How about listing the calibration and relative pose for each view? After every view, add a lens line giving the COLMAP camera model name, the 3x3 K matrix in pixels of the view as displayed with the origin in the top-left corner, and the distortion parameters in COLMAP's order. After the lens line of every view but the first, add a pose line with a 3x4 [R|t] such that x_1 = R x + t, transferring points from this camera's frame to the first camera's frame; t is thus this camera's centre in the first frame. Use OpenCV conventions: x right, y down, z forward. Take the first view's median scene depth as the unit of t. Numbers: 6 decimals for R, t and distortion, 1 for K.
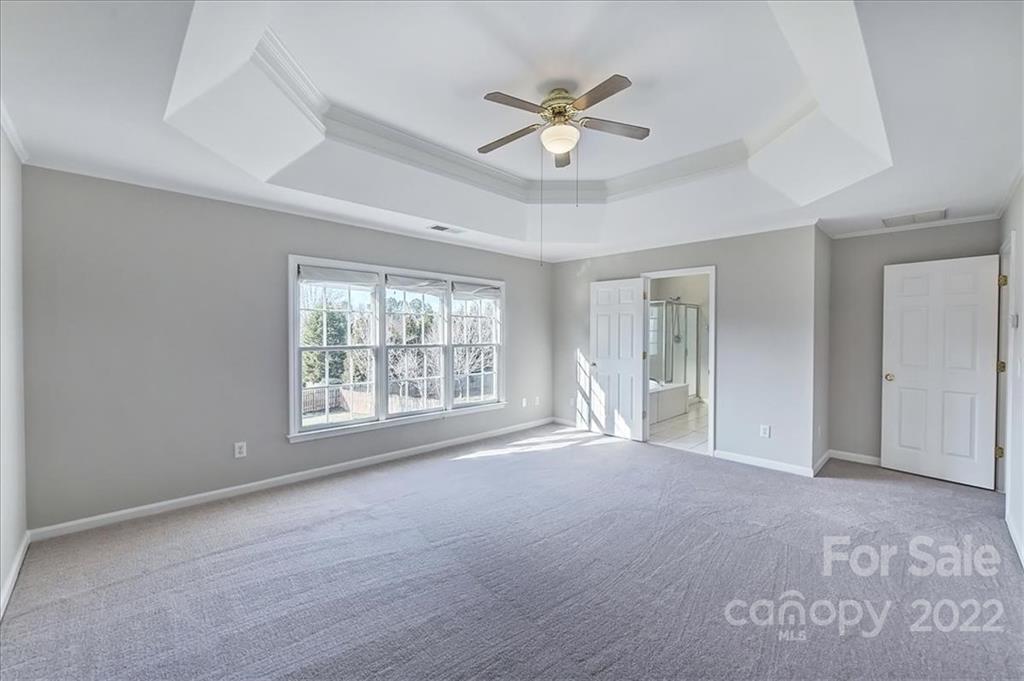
lens RADIAL K [[415.4, 0, 513.2], [0, 415.4, 337.3], [0, 0, 1]] dist [0.002772, -0.000223]
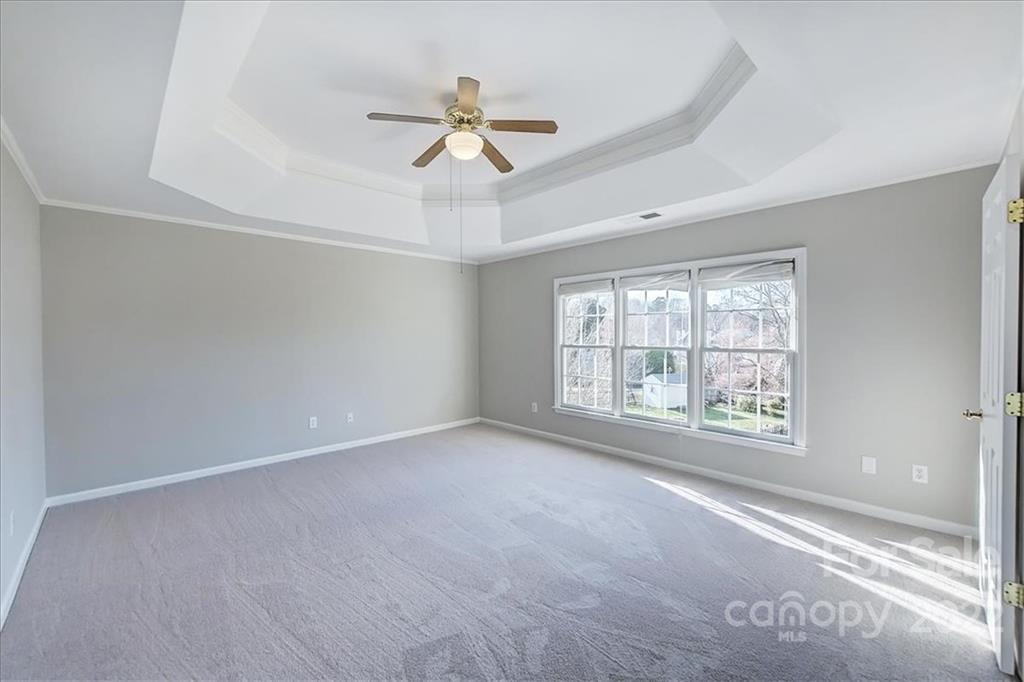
lens RADIAL K [[415.4, 0, 507.3], [0, 415.4, 339.5], [0, 0, 1]] dist [0.002772, -0.000223]
pose [[-0.023787, 0.009252, -0.999674, 0.717261], [-0.006996, 0.999931, 0.009421, -0.004086], [0.999693, 0.007218, -0.023721, 0.709383]]
